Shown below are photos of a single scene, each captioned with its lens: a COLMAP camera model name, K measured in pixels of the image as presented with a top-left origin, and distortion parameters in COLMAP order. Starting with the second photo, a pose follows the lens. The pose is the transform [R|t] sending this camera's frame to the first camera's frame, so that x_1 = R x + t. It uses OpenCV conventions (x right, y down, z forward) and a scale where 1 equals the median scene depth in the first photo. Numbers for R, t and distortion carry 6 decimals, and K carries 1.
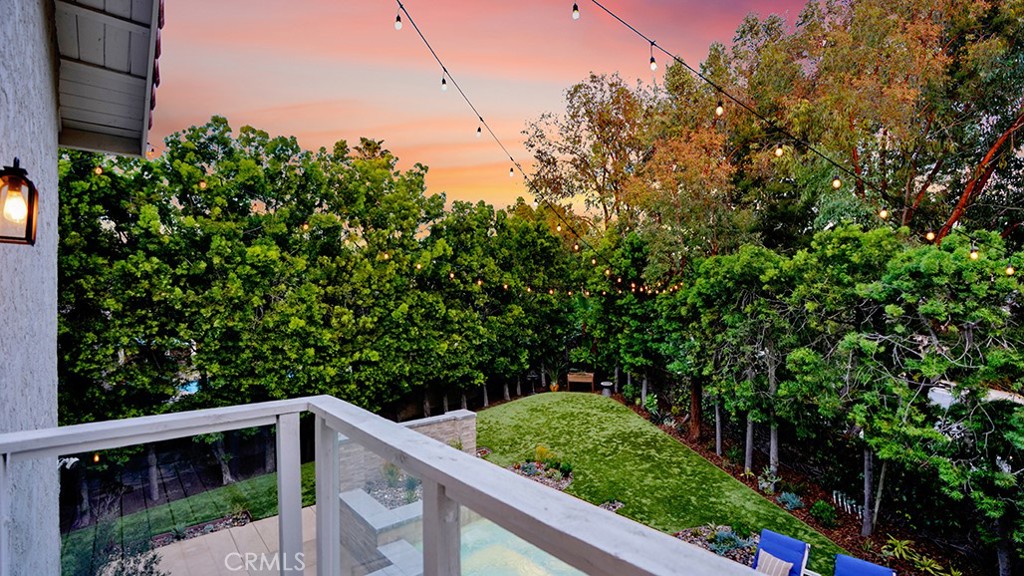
lens RADIAL K [[478.9, 0, 507.4], [0, 478.9, 289.2], [0, 0, 1]] dist [-0.068184, 0.026185]
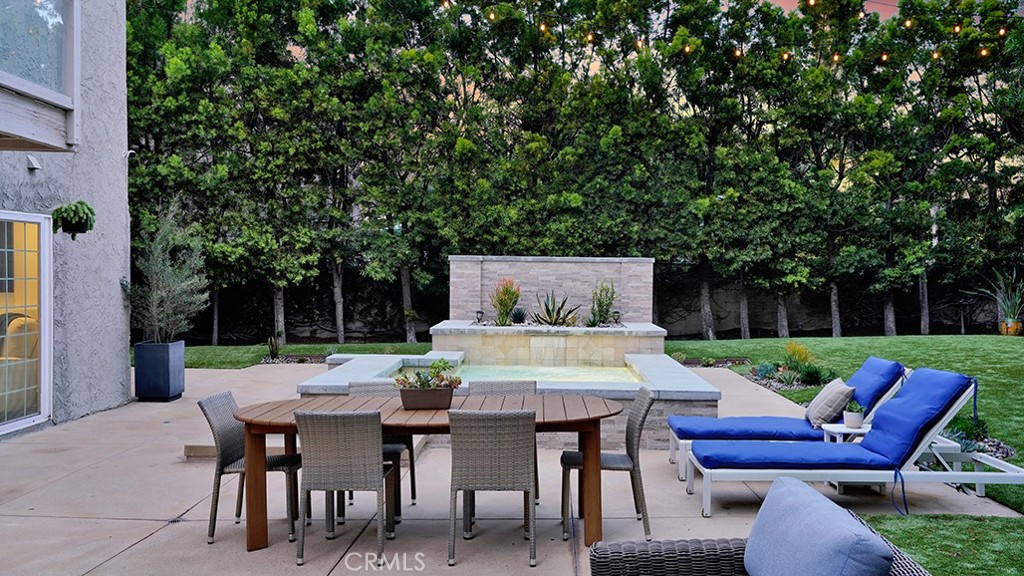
lens RADIAL K [[857.6, 0, 512.3], [0, 857.6, 287.0], [0, 0, 1]] dist [0.033775, 0.024795]
pose [[0.738982, 0.028463, -0.673124, 0.599774], [-0.012151, 0.999508, 0.028924, 0.264191], [0.673616, -0.013195, 0.738964, -0.040461]]
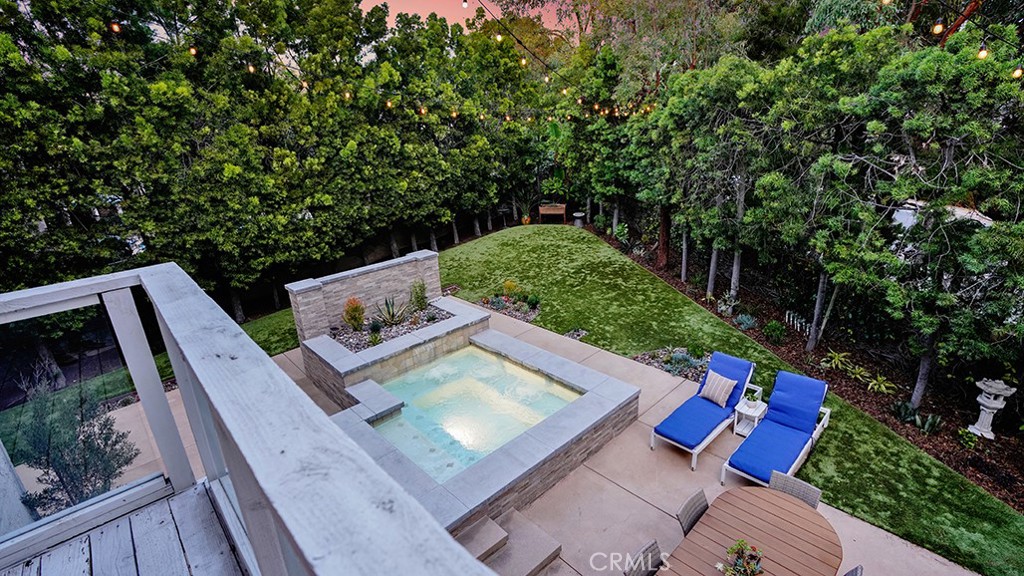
lens RADIAL K [[478.9, 0, 511.4], [0, 478.9, 288.1], [0, 0, 1]] dist [-0.068184, 0.026185]
pose [[0.997611, -0.057734, 0.037930, 0.041755], [0.041620, 0.940580, 0.337013, 0.004587], [-0.055133, -0.334629, 0.940736, 0.048649]]
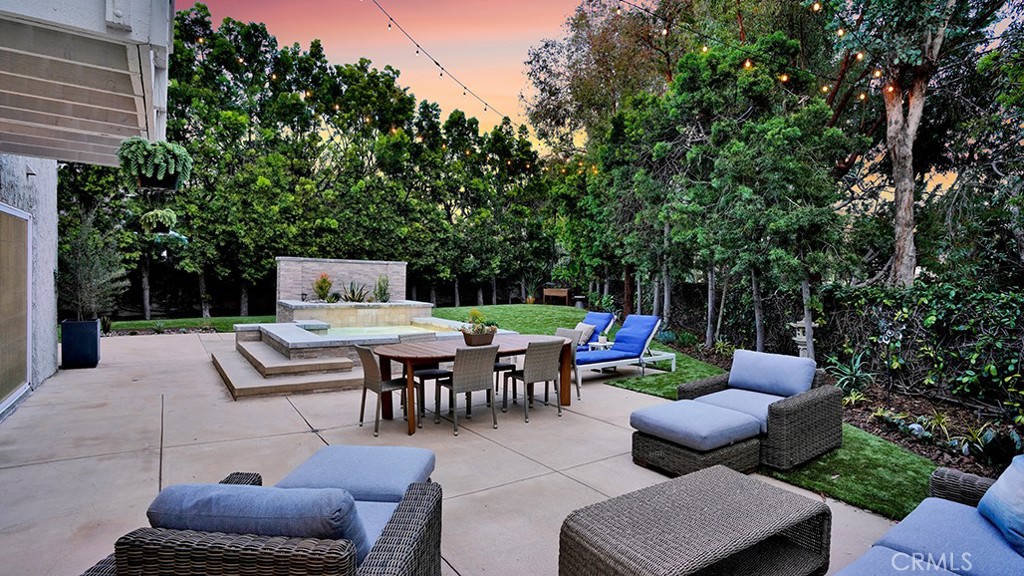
lens RADIAL K [[529.7, 0, 509.5], [0, 529.7, 284.3], [0, 0, 1]] dist [-0.039449, 0.009353]
pose [[0.994121, 0.035917, -0.102143, 0.312347], [-0.033814, 0.999180, 0.022248, 0.272883], [0.102859, -0.018664, 0.994521, -0.258023]]
